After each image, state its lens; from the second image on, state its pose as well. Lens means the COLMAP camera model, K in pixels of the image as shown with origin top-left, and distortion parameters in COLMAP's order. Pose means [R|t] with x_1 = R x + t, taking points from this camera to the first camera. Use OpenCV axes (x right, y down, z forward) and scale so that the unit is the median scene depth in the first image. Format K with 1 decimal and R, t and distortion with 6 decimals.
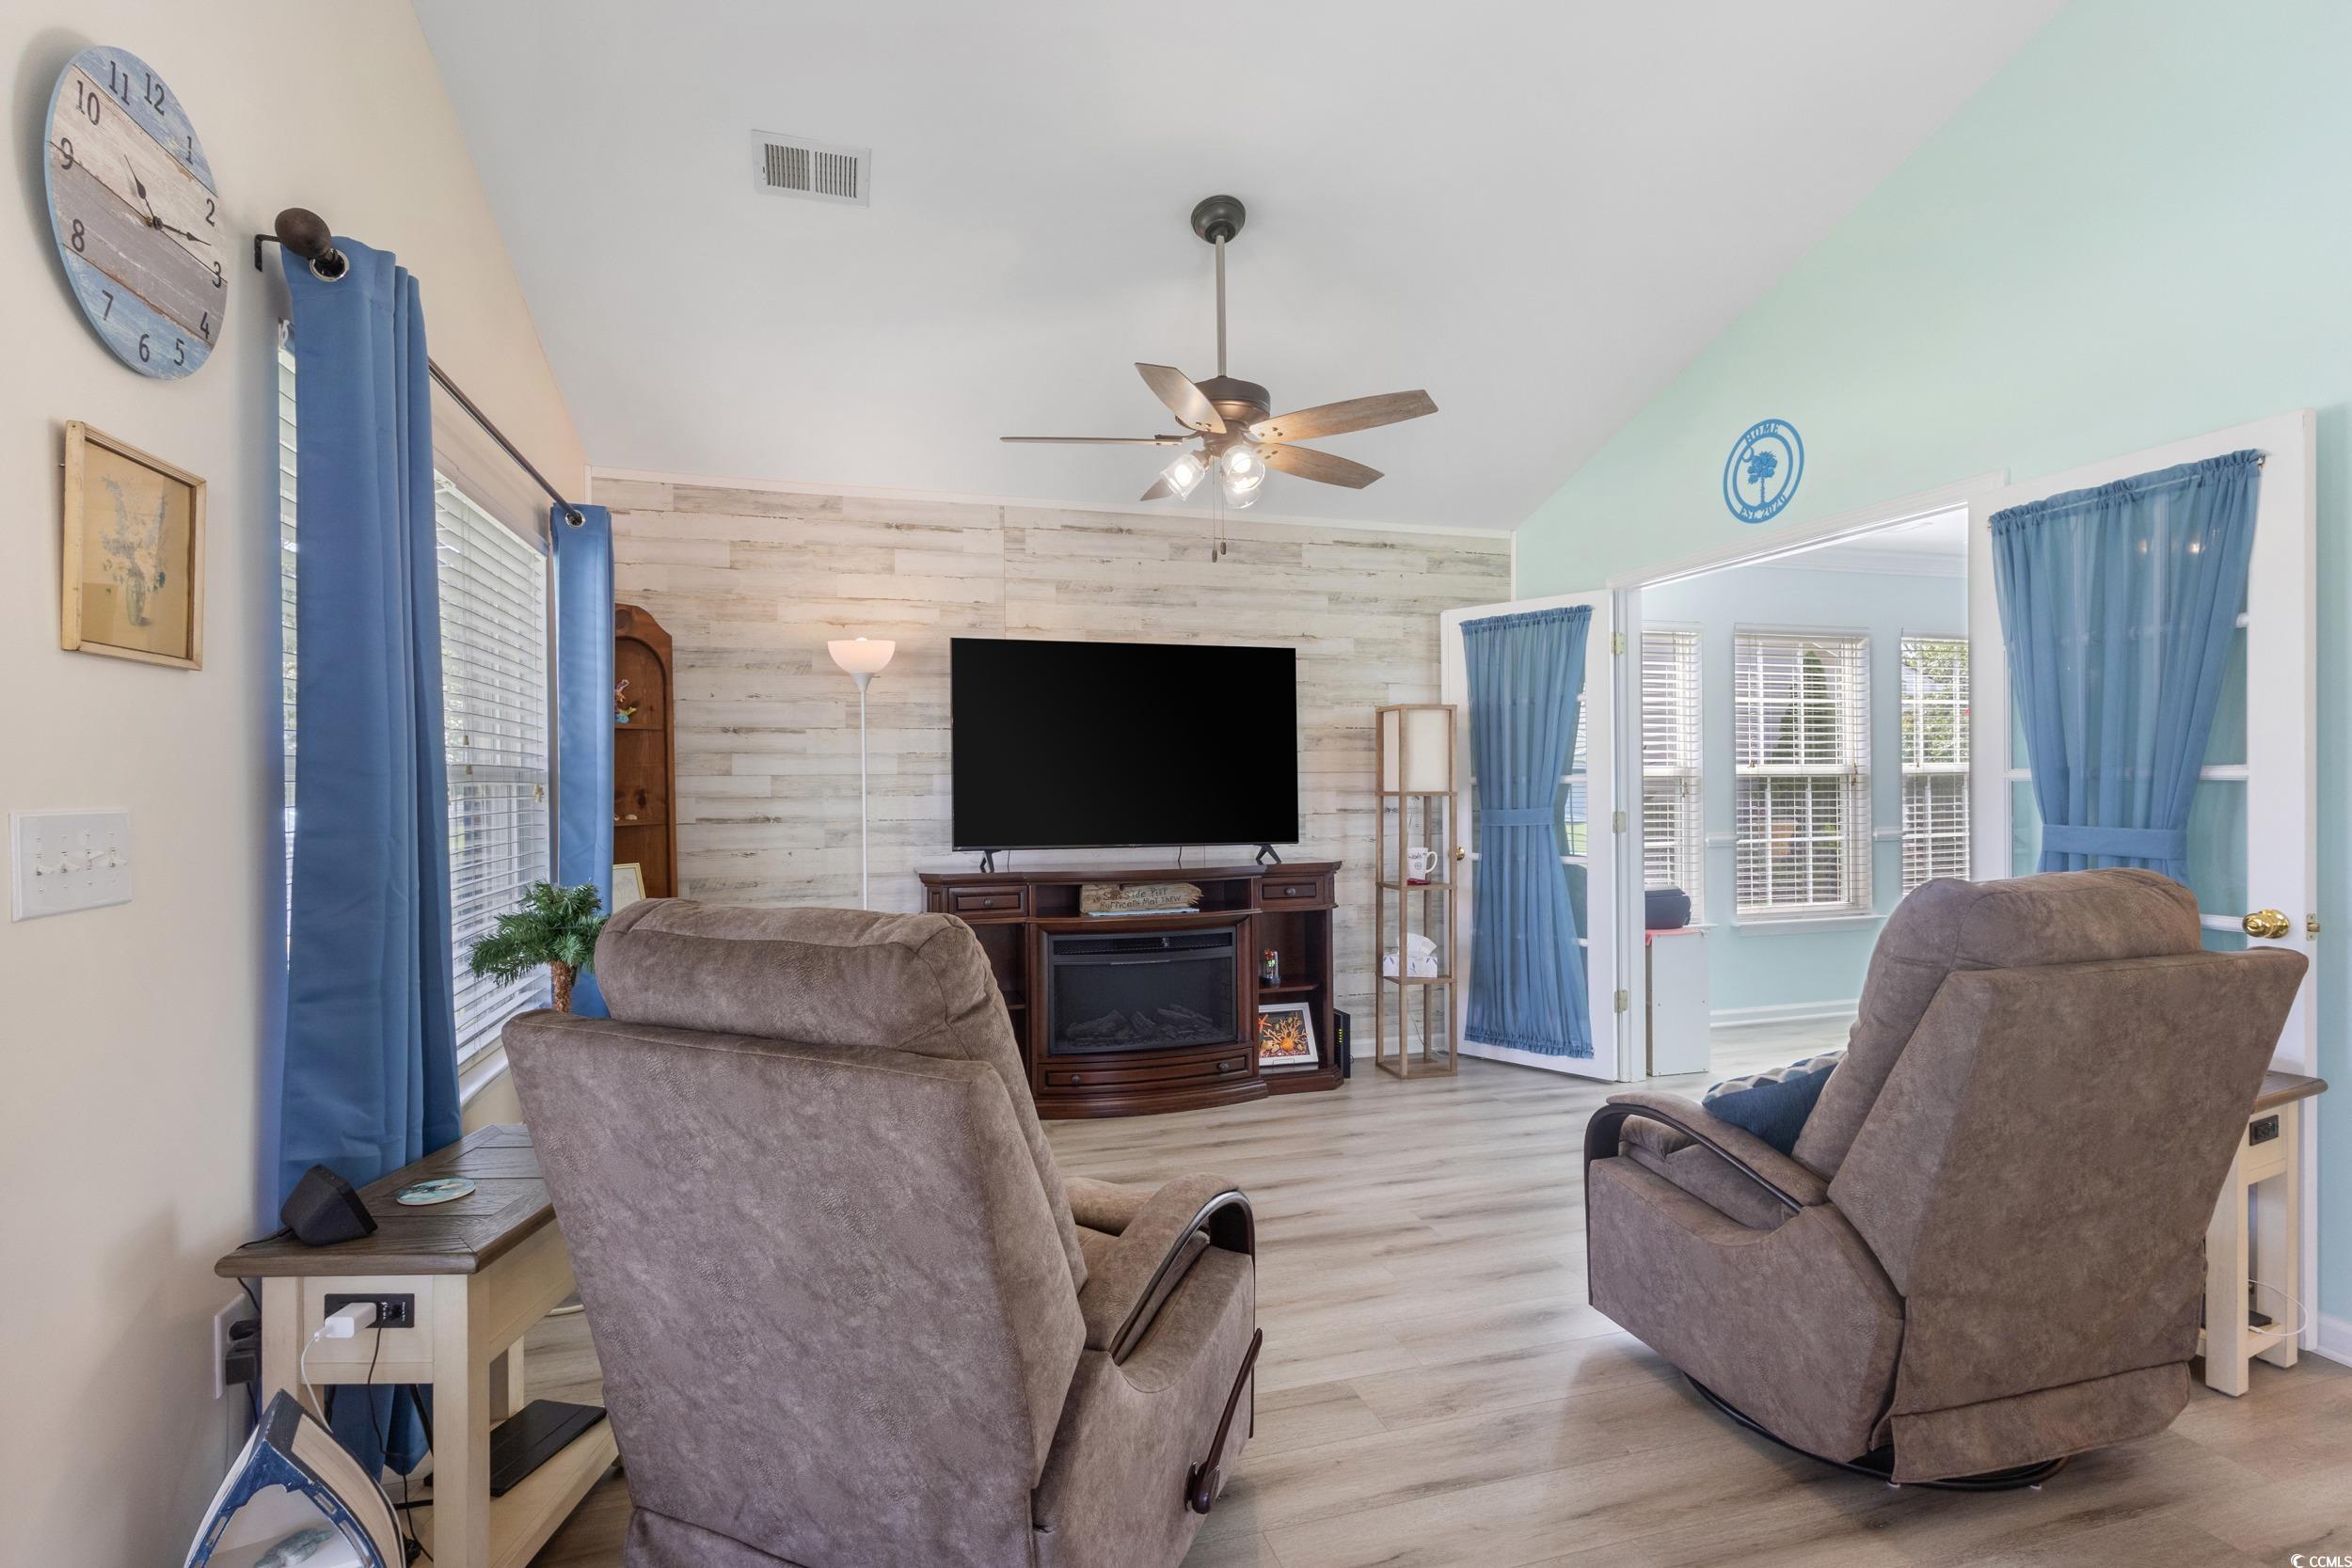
lens RADIAL K [[1107.4, 0, 1174.1], [0, 1107.4, 791.0], [0, 0, 1]] dist [0.014892, -0.003391]
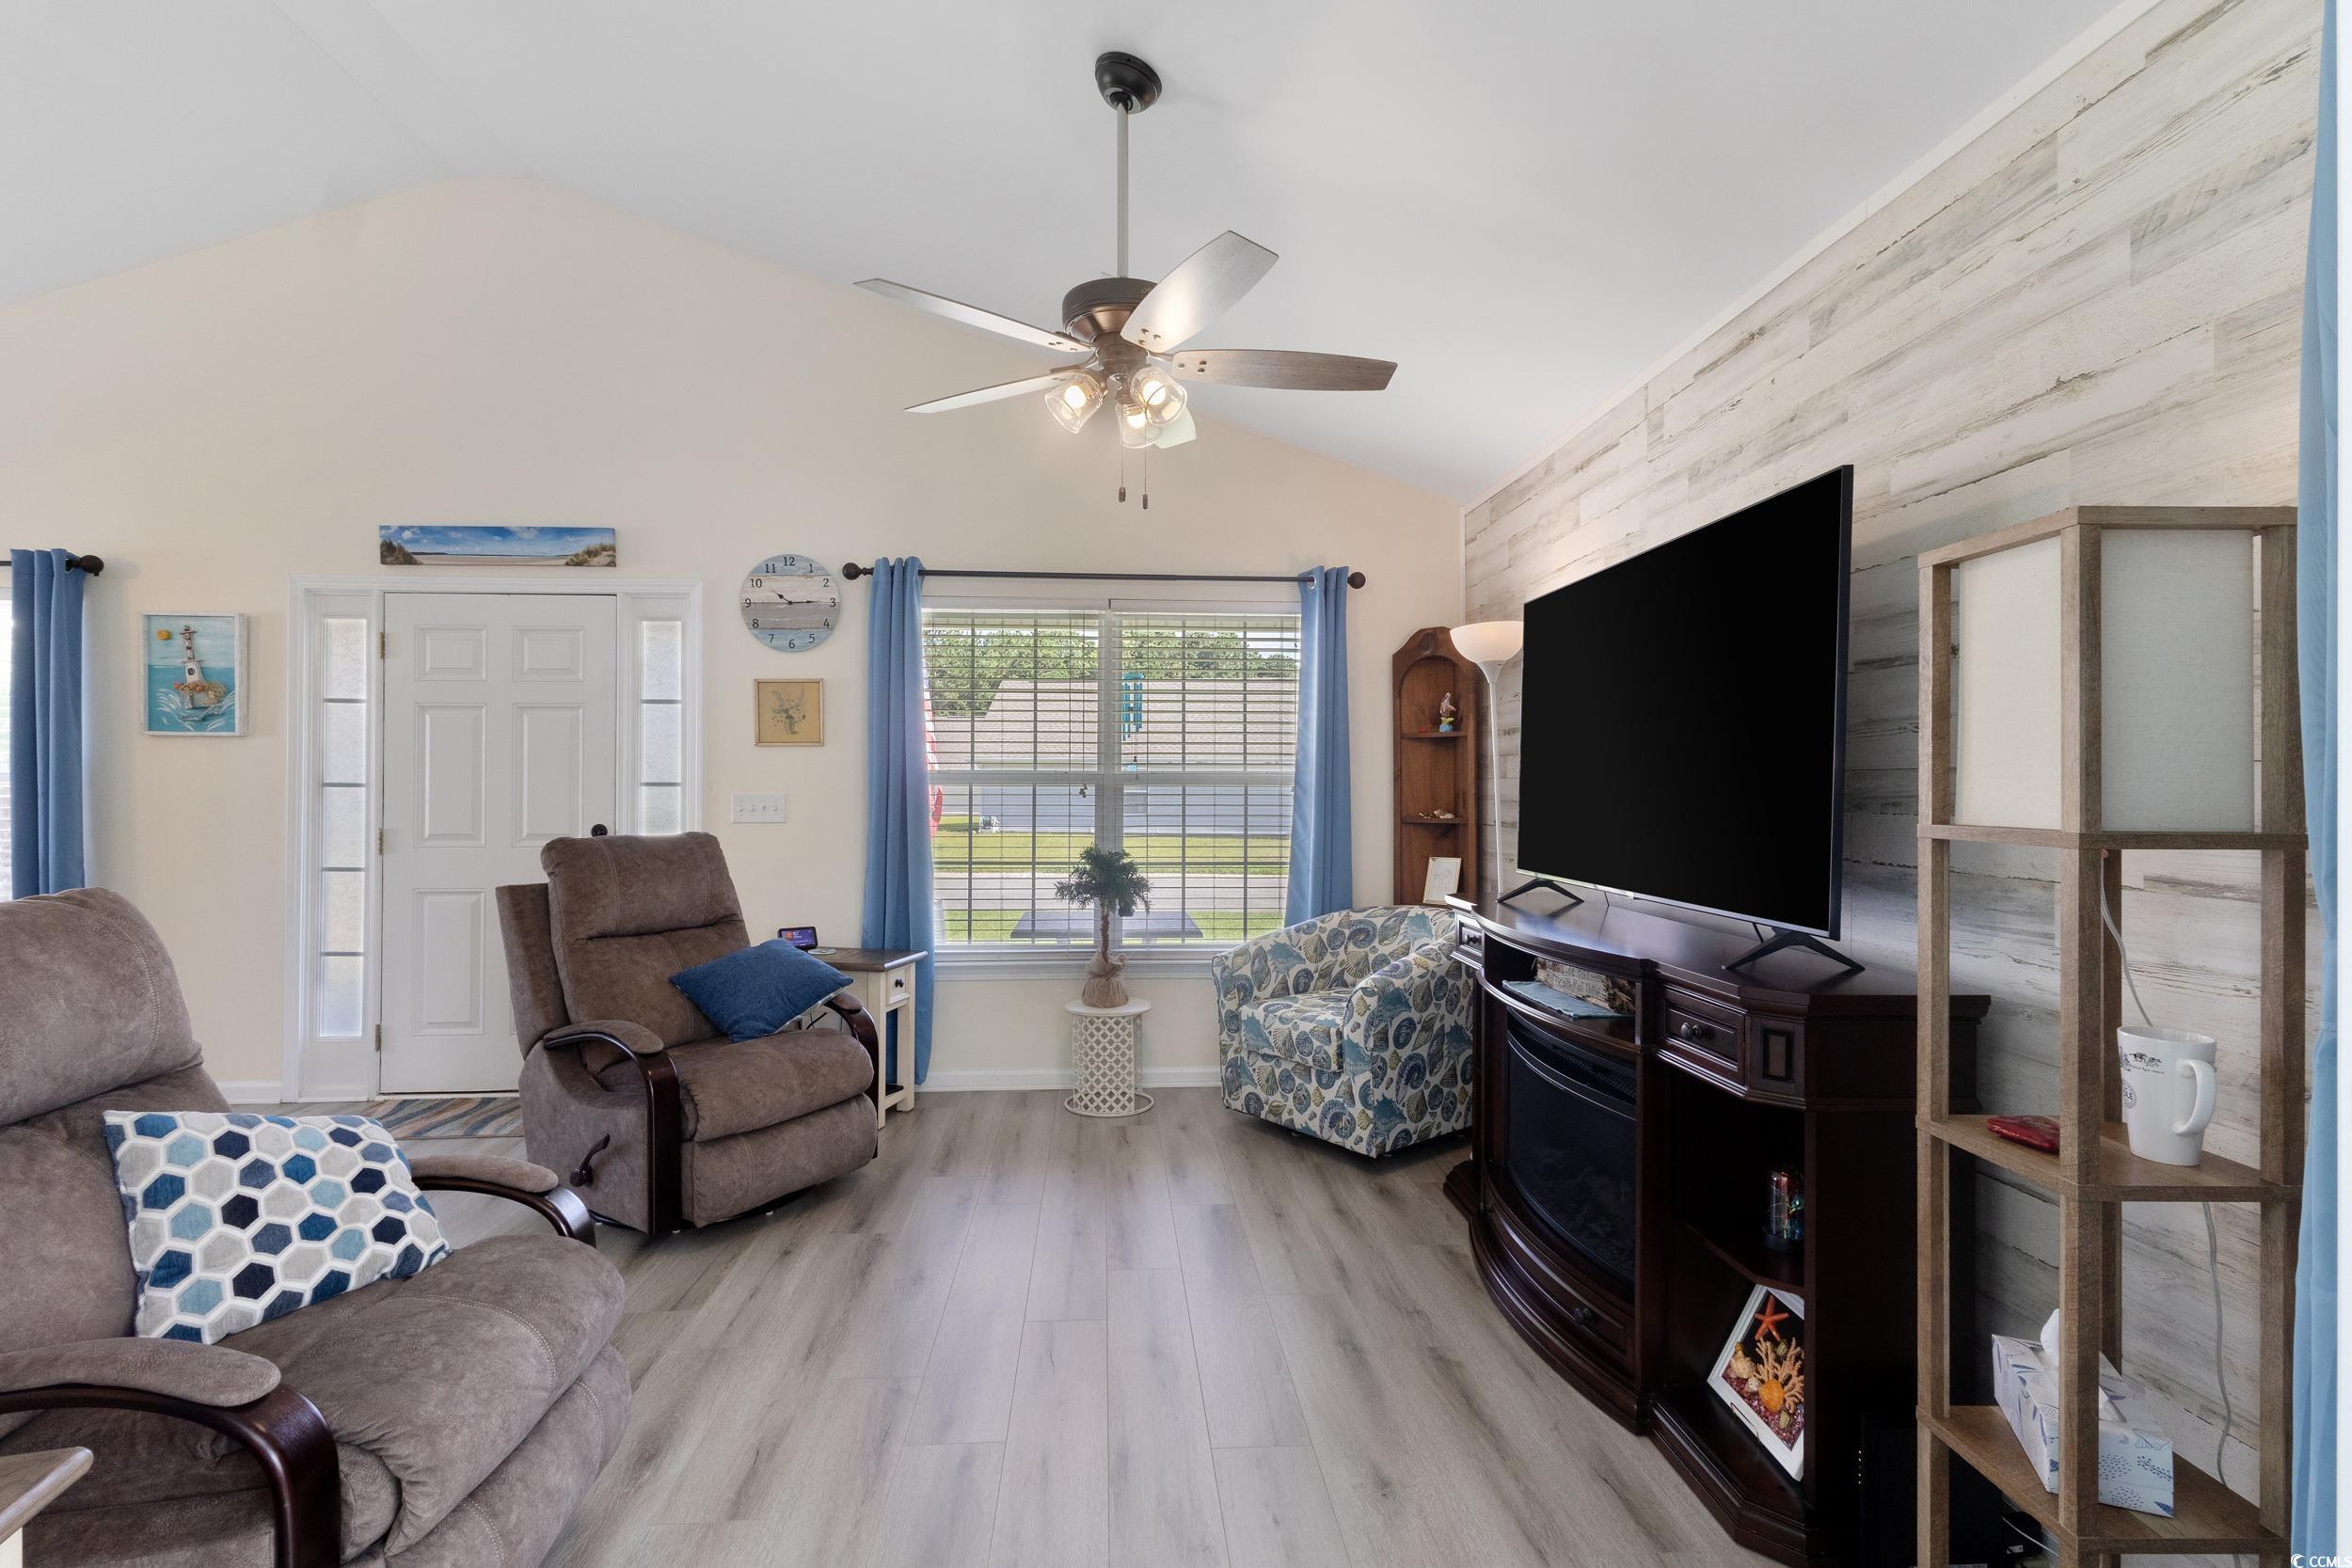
lens RADIAL K [[1107.4, 0, 1166.0], [0, 1107.4, 781.6], [0, 0, 1]] dist [0.014892, -0.003391]
pose [[-0.232330, 0.001266, -0.972636, 0.623136], [-0.007871, 0.999964, 0.003182, -0.011615], [0.972605, 0.008395, -0.232312, 0.931621]]
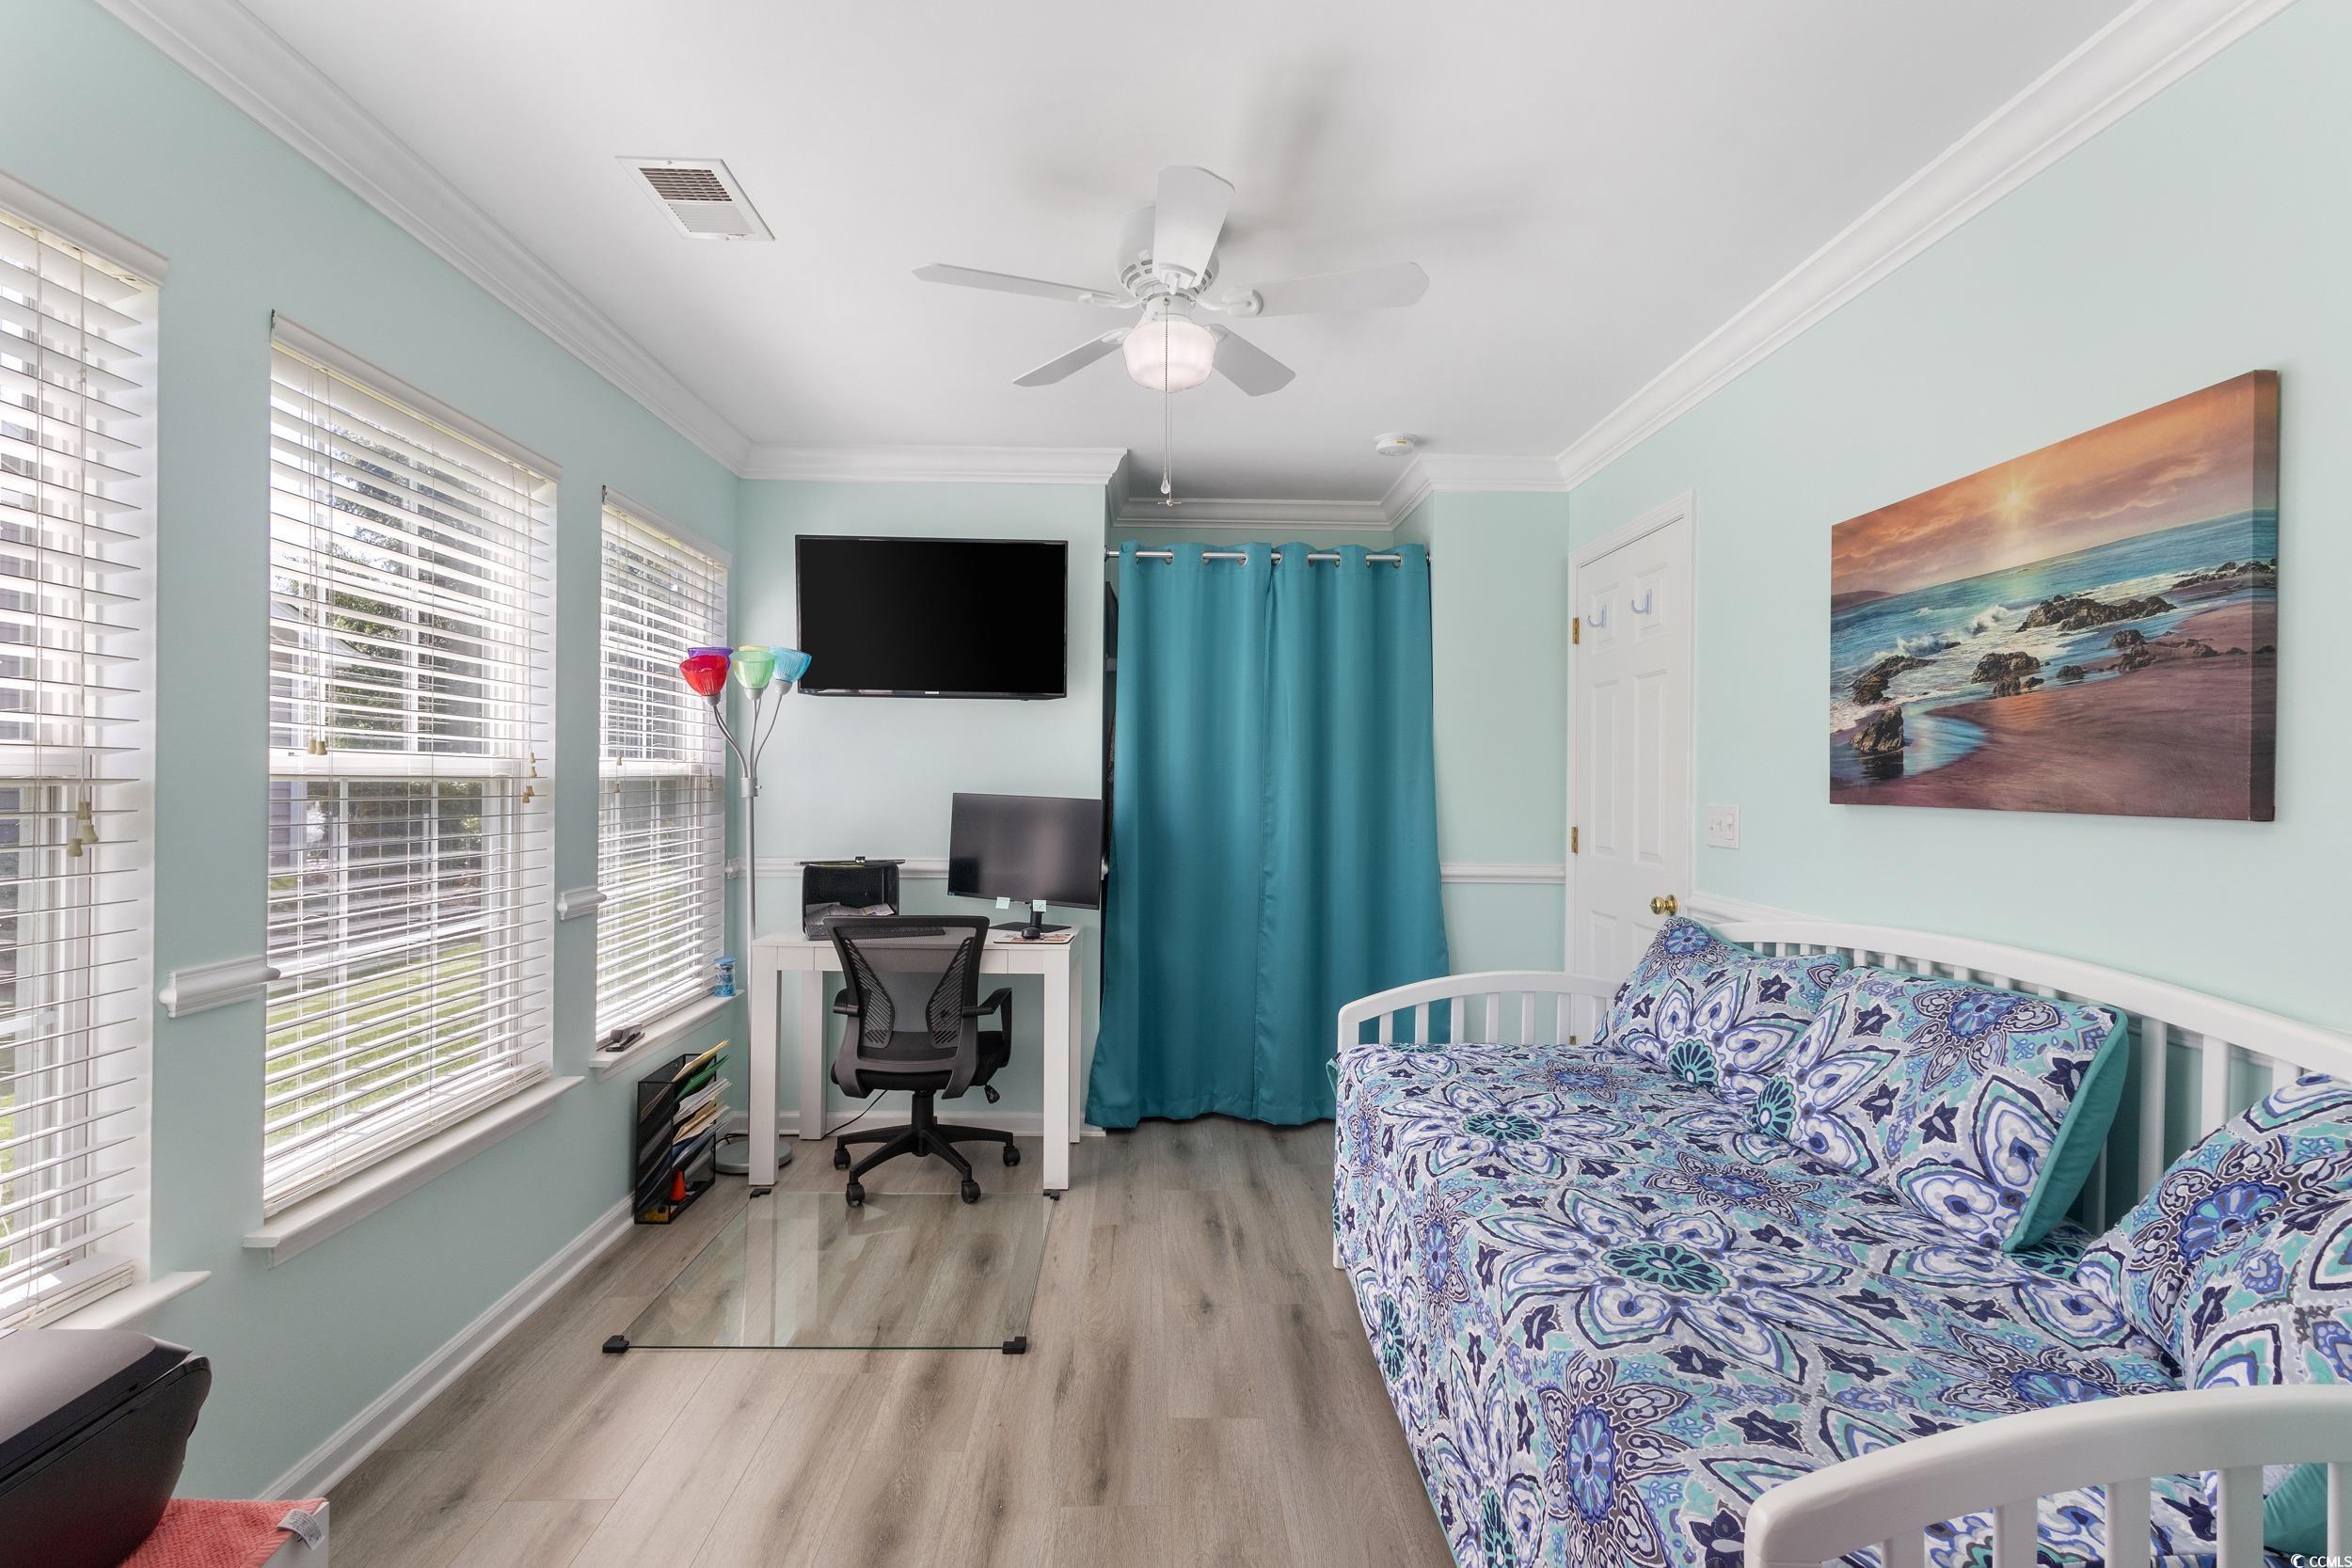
lens RADIAL K [[1107.4, 0, 1165.9], [0, 1107.4, 779.4], [0, 0, 1]] dist [0.014892, -0.003391]
pose [[0.276443, 0.008328, 0.960994, 0.347974], [0.005603, 0.999931, -0.010277, -0.011796], [-0.961014, 0.008226, 0.276377, 0.863886]]
